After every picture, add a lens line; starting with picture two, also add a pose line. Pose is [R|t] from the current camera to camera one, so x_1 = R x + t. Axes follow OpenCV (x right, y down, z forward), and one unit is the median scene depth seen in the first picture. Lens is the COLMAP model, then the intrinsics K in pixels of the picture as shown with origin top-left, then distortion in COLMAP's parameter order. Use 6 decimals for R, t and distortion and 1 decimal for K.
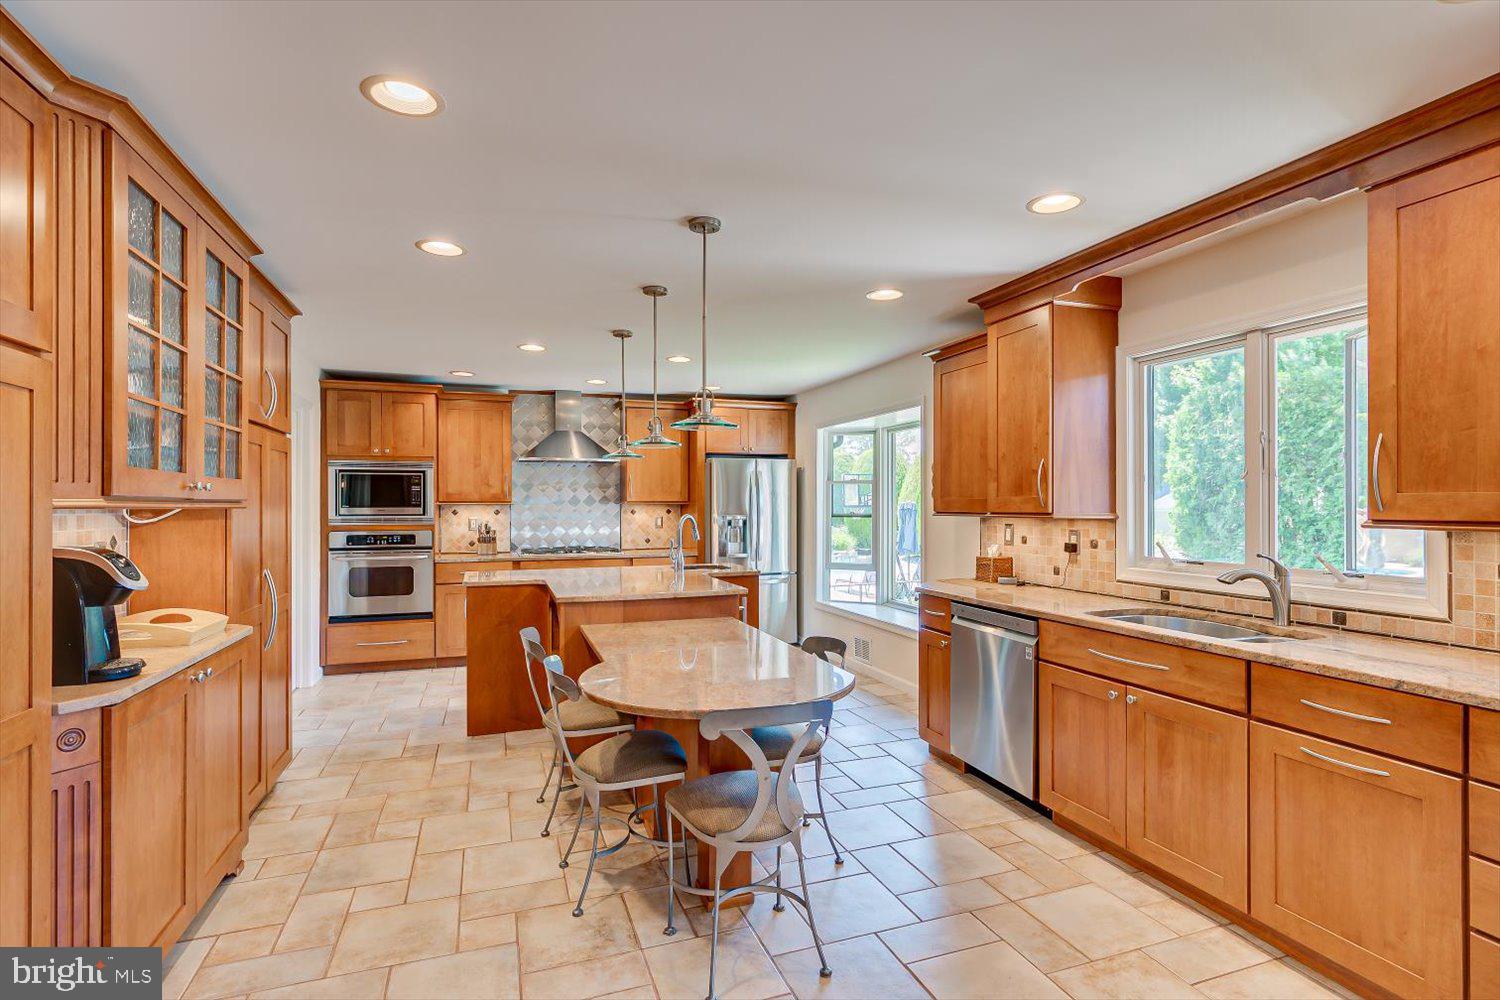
lens RADIAL K [[736.2, 0, 755.5], [0, 736.2, 504.6], [0, 0, 1]] dist [-0.000335, 0.000567]
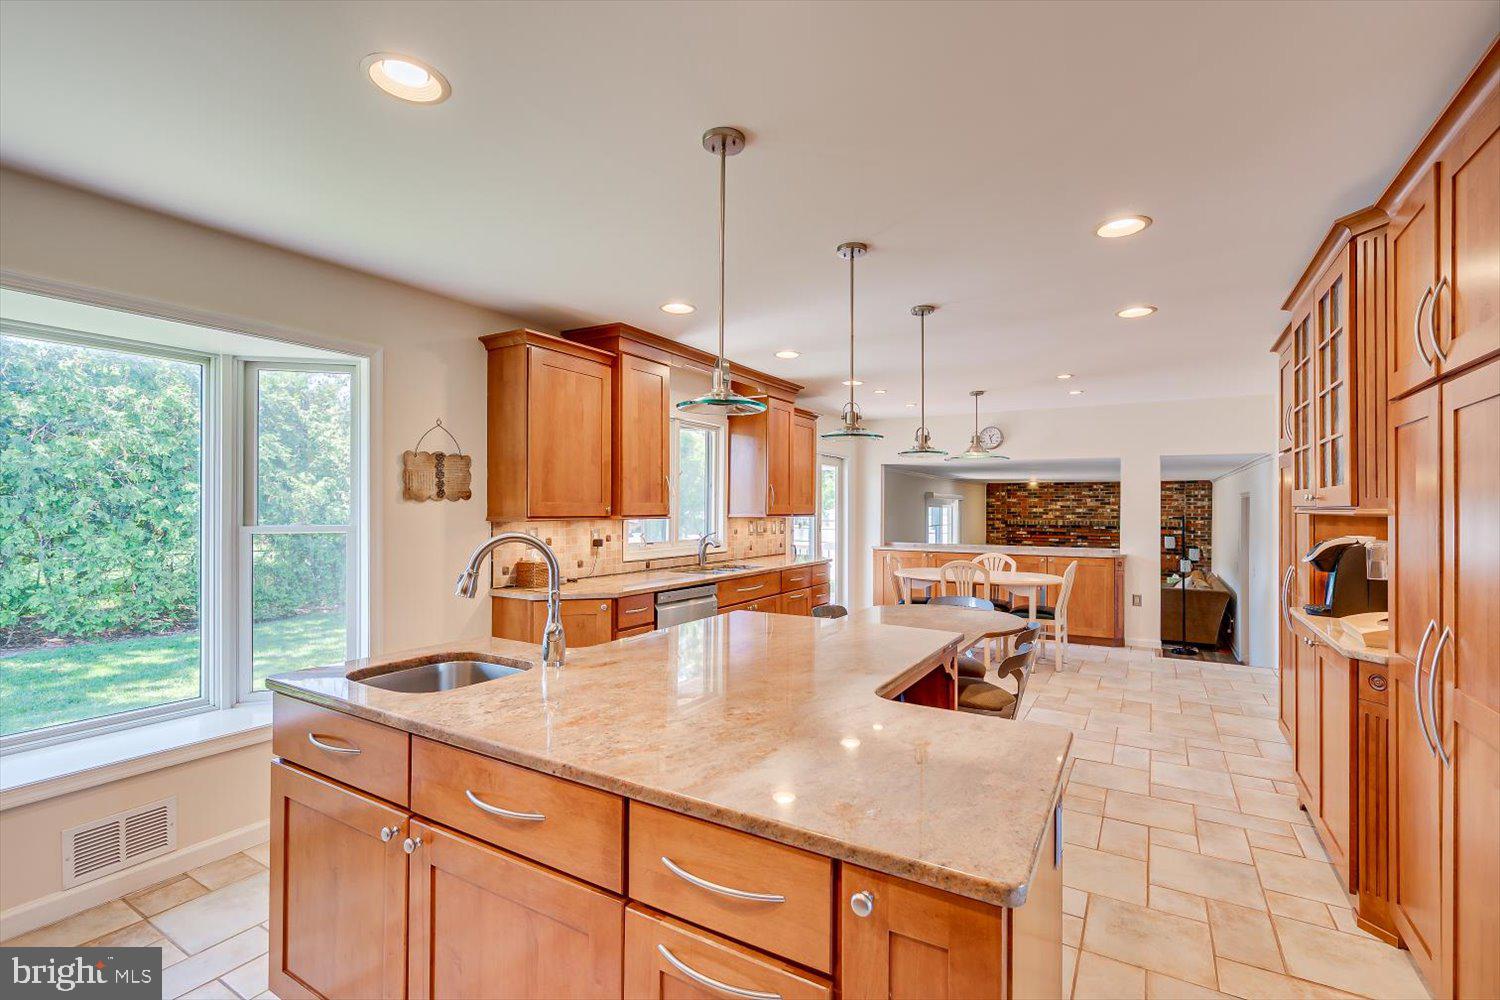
lens RADIAL K [[664.4, 0, 758.6], [0, 664.4, 501.8], [0, 0, 1]] dist [-0.000318, -0.000126]
pose [[-0.632781, 0.005054, 0.774314, -0.386358], [-0.003690, 0.999948, -0.009542, -0.001185], [-0.774322, -0.008895, -0.632729, 0.926113]]
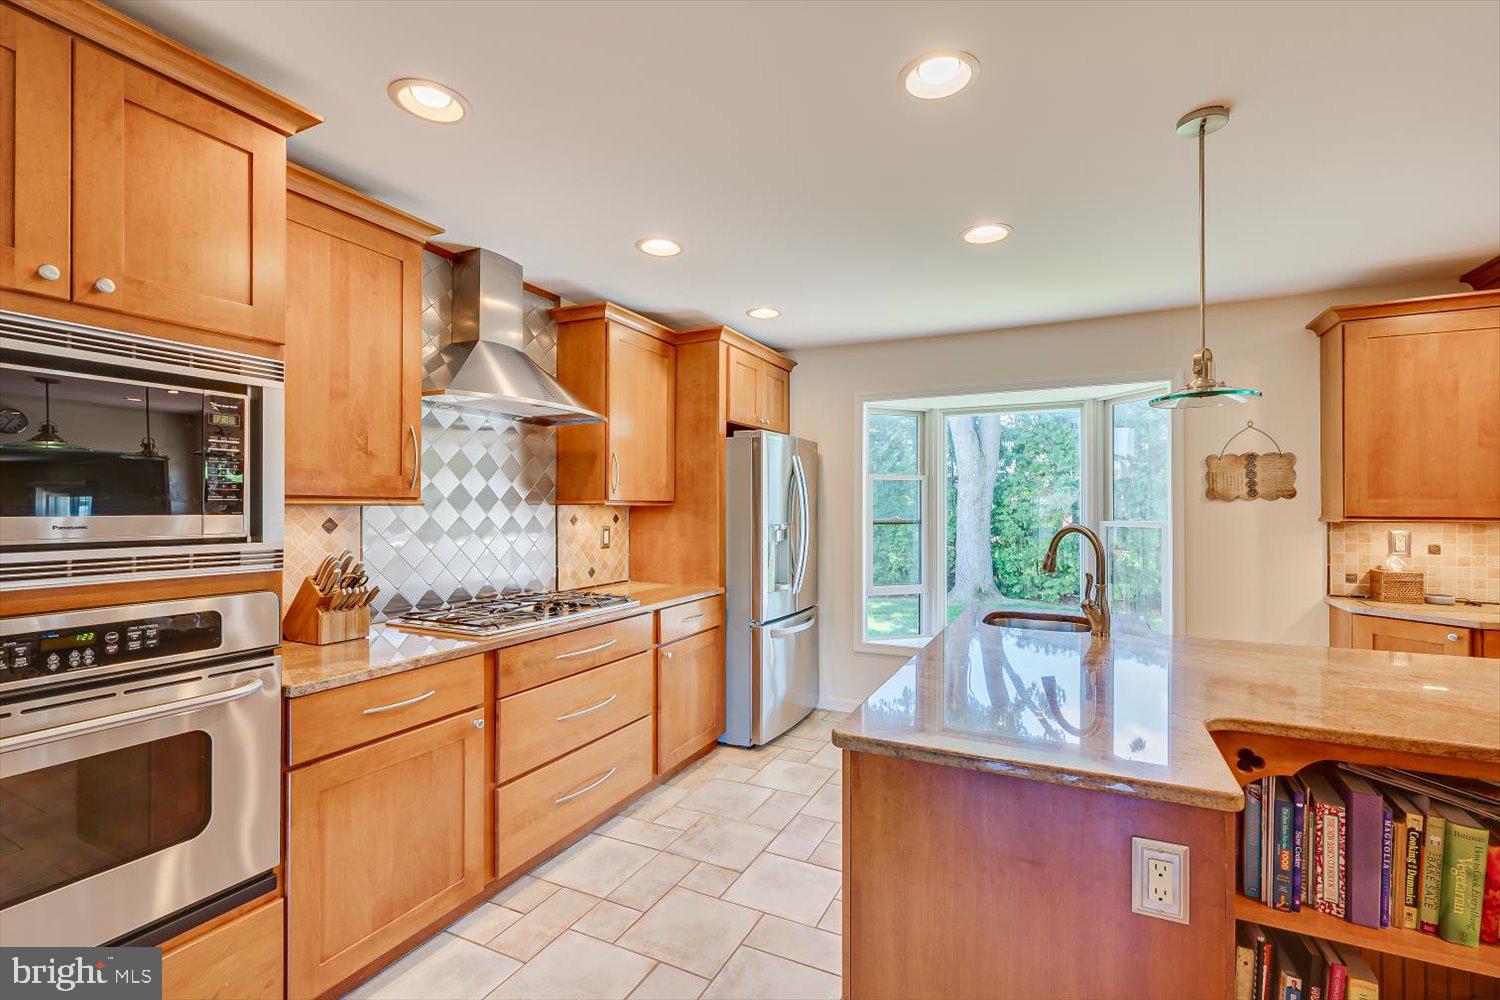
lens RADIAL K [[664.4, 0, 754.5], [0, 664.4, 503.6], [0, 0, 1]] dist [-0.000318, -0.000126]
pose [[0.716837, 0.006136, 0.697214, -0.488462], [-0.001621, 0.999973, -0.007134, 0.001348], [-0.697239, 0.003984, 0.716827, 0.674094]]
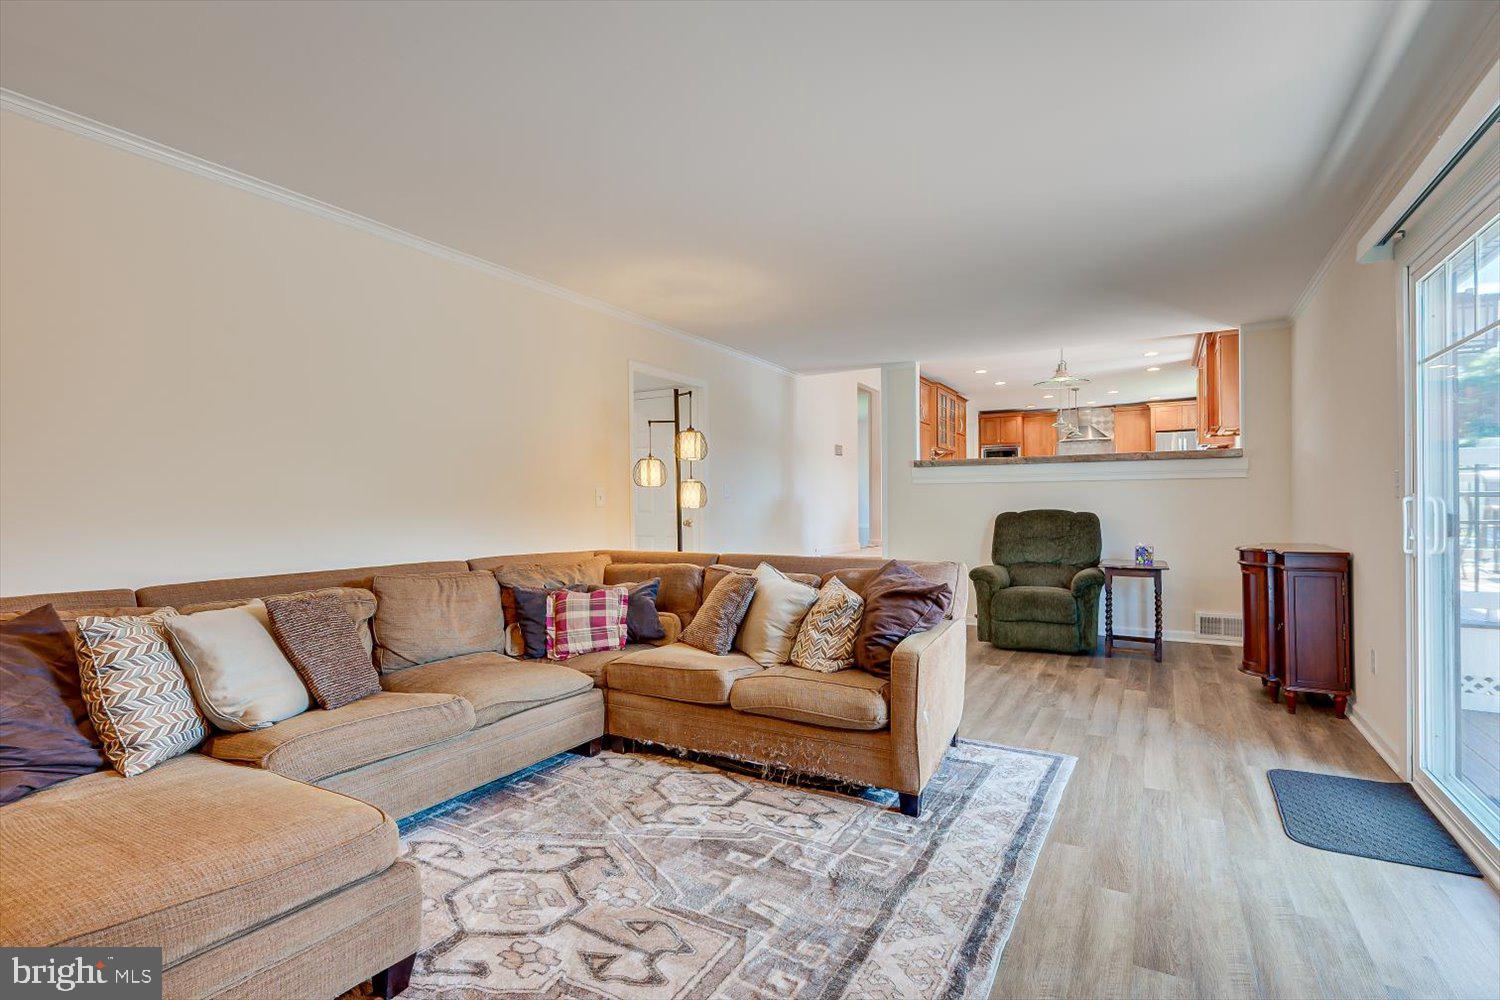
lens RADIAL K [[664.4, 0, 749.9], [0, 664.4, 498.0], [0, 0, 1]] dist [-0.000318, -0.000126]
pose [[0.622278, -0.001942, -0.782794, 0.732211], [0.006279, 0.999977, 0.002511, 0.111199], [0.782771, -0.006478, 0.622276, -1.081528]]
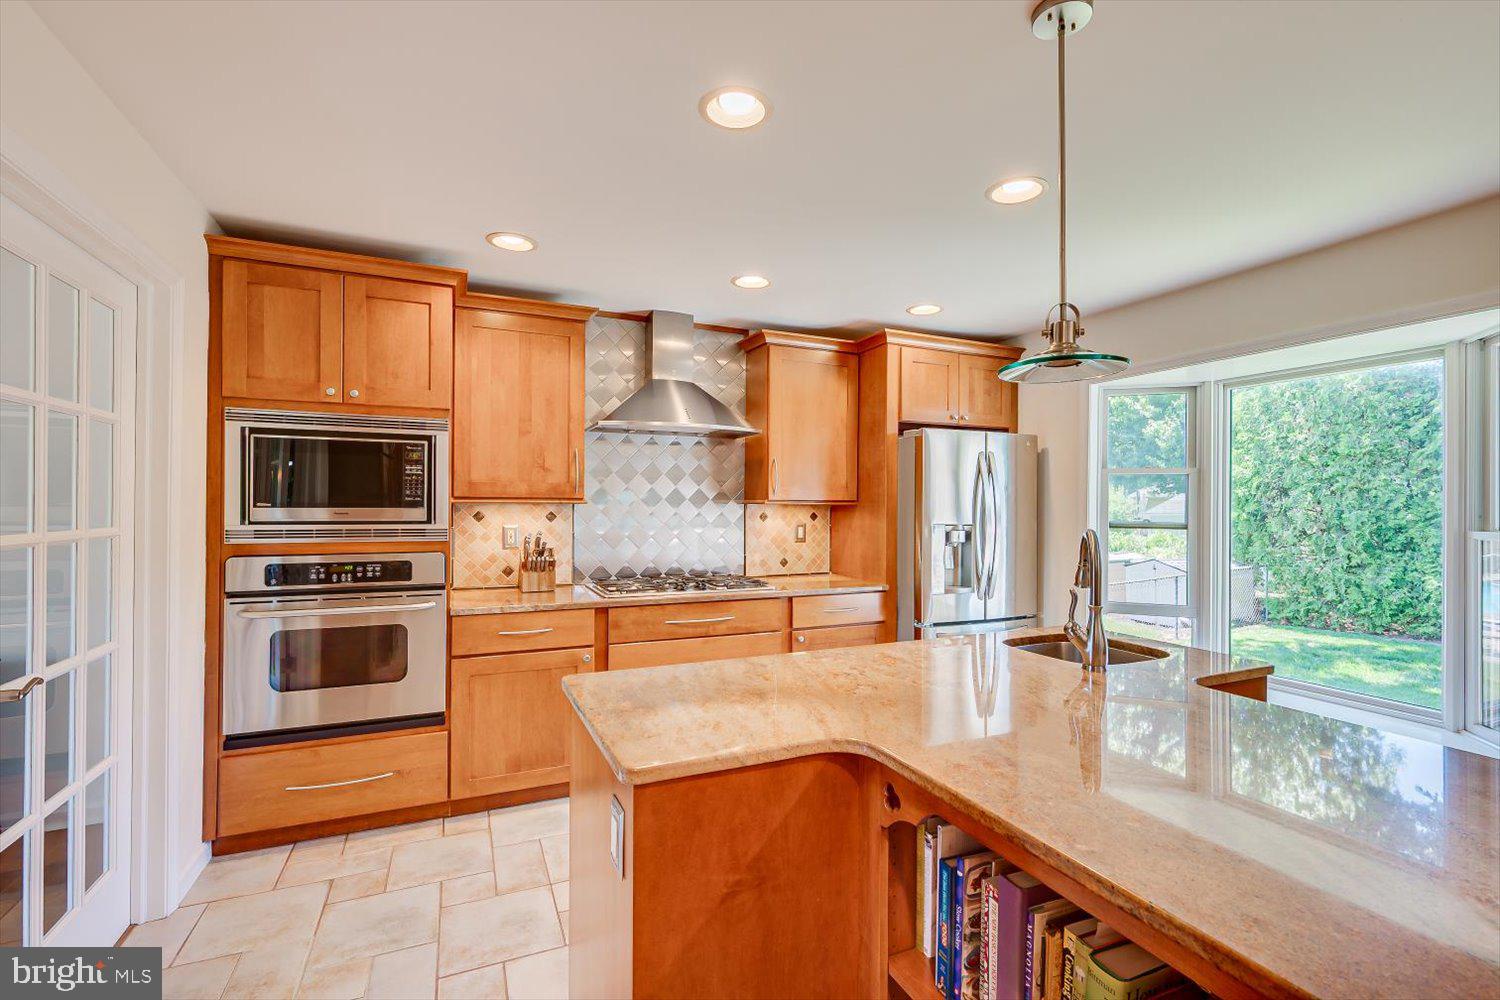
lens RADIAL K [[664.4, 0, 755.3], [0, 664.4, 505.9], [0, 0, 1]] dist [-0.000318, -0.000126]
pose [[0.996972, 0.007803, 0.077366, -0.259843], [-0.007886, 0.999969, 0.000766, 0.000288], [-0.077357, -0.001374, 0.997003, 0.521853]]
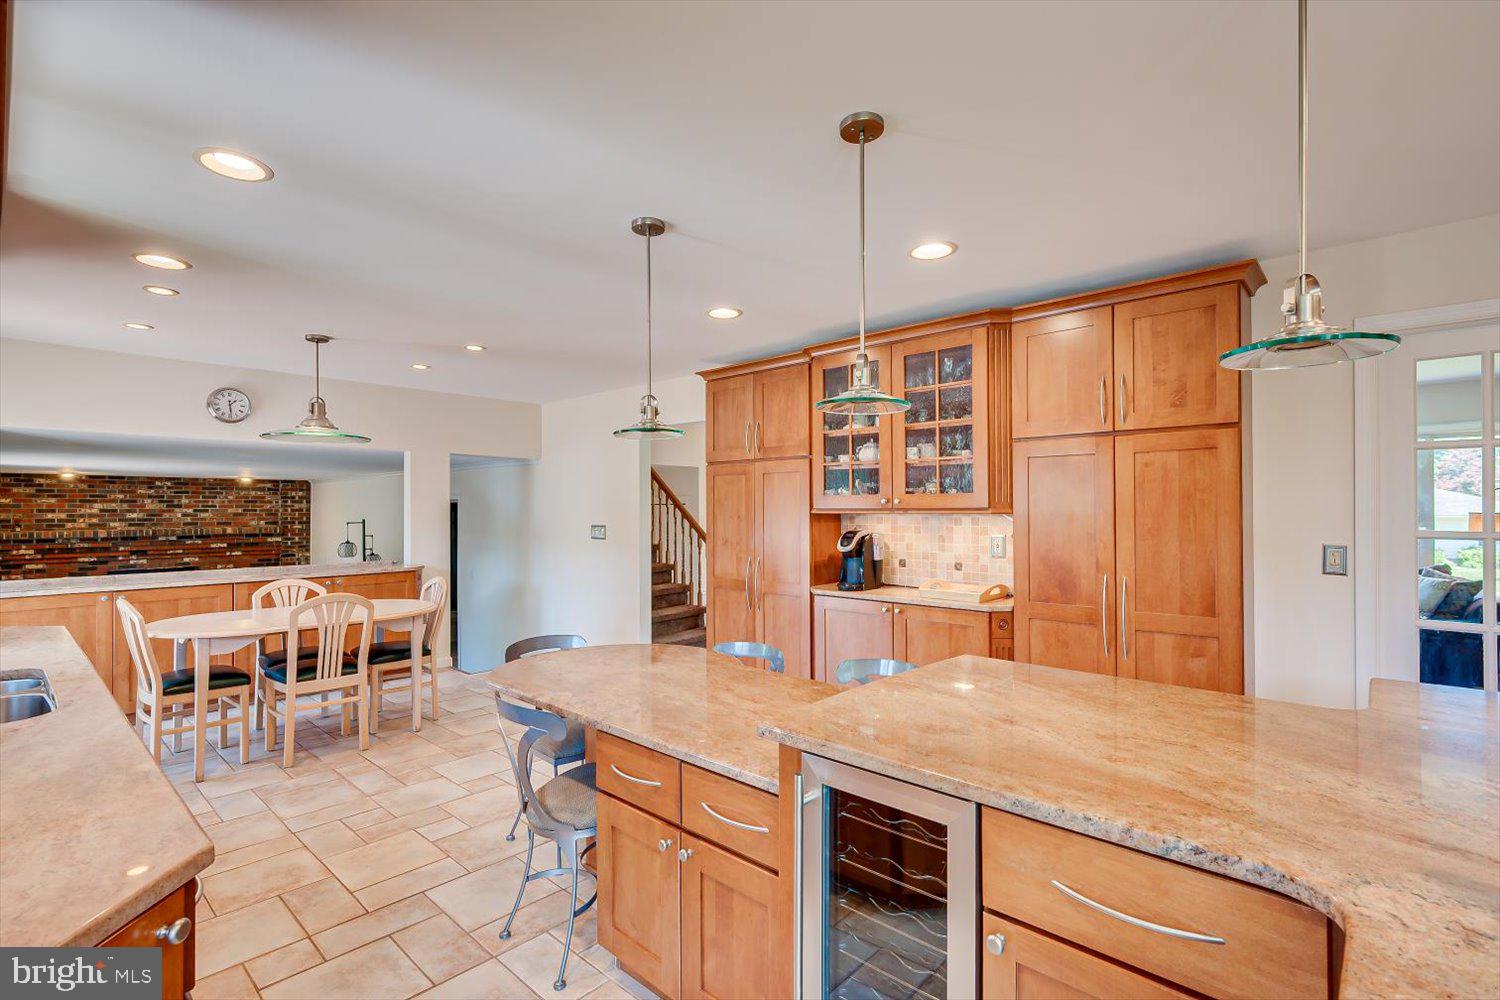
lens RADIAL K [[692.6, 0, 752.7], [0, 692.6, 509.4], [0, 0, 1]] dist [-0.000057, 0.000589]
pose [[-0.889505, 0.005922, -0.456887, 0.102850], [0.006673, 0.999978, -0.000030, -0.002677], [0.456877, -0.003076, -0.889525, 0.847638]]
